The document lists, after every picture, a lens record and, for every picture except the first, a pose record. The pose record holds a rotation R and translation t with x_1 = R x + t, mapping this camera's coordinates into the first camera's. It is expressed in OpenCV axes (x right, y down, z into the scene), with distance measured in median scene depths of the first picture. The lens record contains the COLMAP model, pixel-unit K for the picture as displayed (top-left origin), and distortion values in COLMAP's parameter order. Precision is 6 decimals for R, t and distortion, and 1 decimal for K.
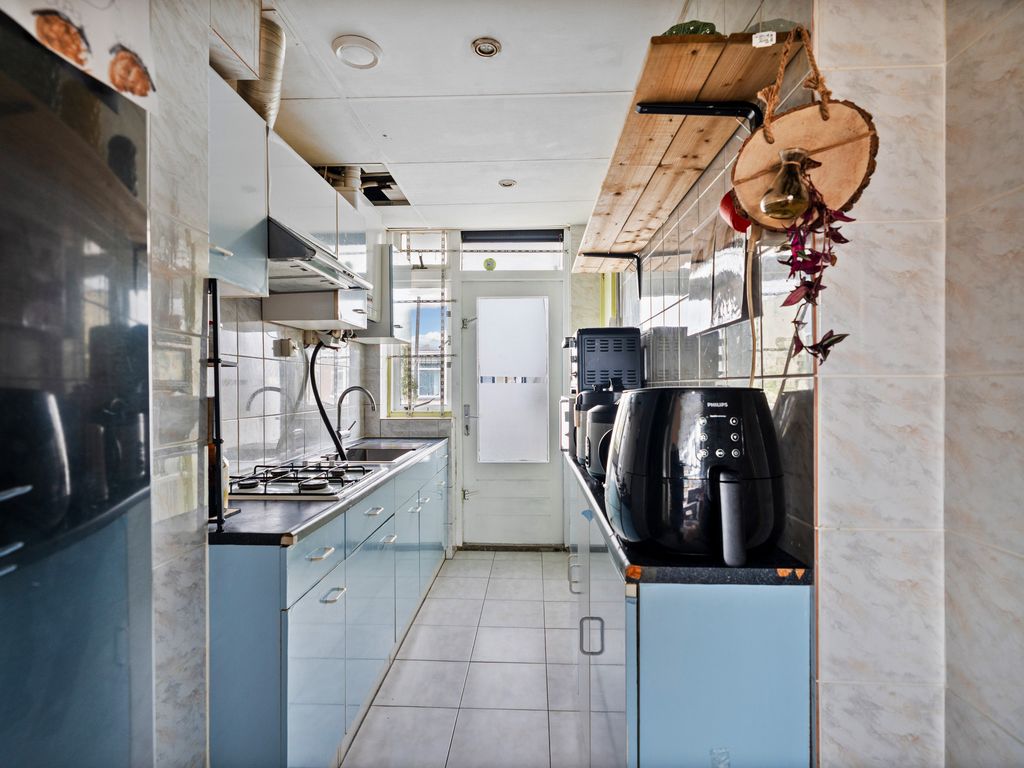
lens RADIAL K [[526.5, 0, 512.0], [0, 526.5, 384.0], [0, 0, 1]] dist [-0.002658, -0.000164]
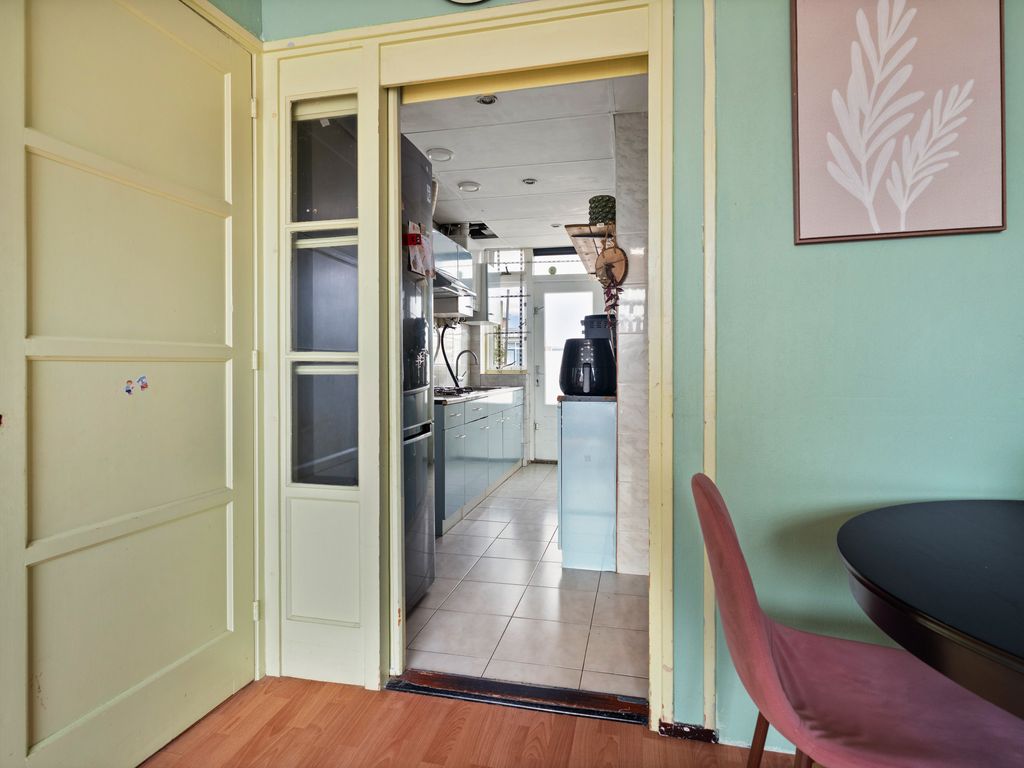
lens RADIAL K [[532.5, 0, 512.4], [0, 532.5, 372.0], [0, 0, 1]] dist [-0.003026, -0.000157]
pose [[0.982868, 0.003141, -0.184285, 0.129459], [-0.000613, 0.999905, 0.013774, 0.039271], [0.184311, -0.013425, 0.982776, -0.516014]]
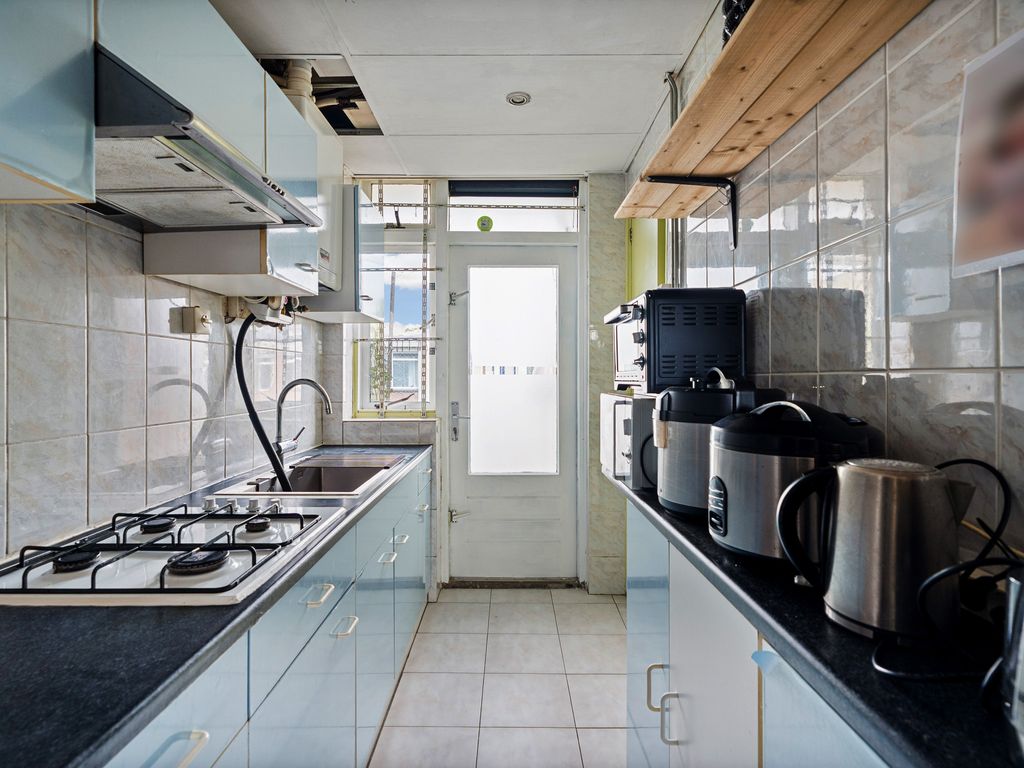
lens RADIAL K [[532.5, 0, 512.4], [0, 532.5, 372.0], [0, 0, 1]] dist [-0.003026, -0.000157]
pose [[0.998940, 0.002536, 0.045968, -0.039461], [-0.002283, 0.999982, -0.005563, -0.000943], [-0.045981, 0.005452, 0.998927, 0.214424]]
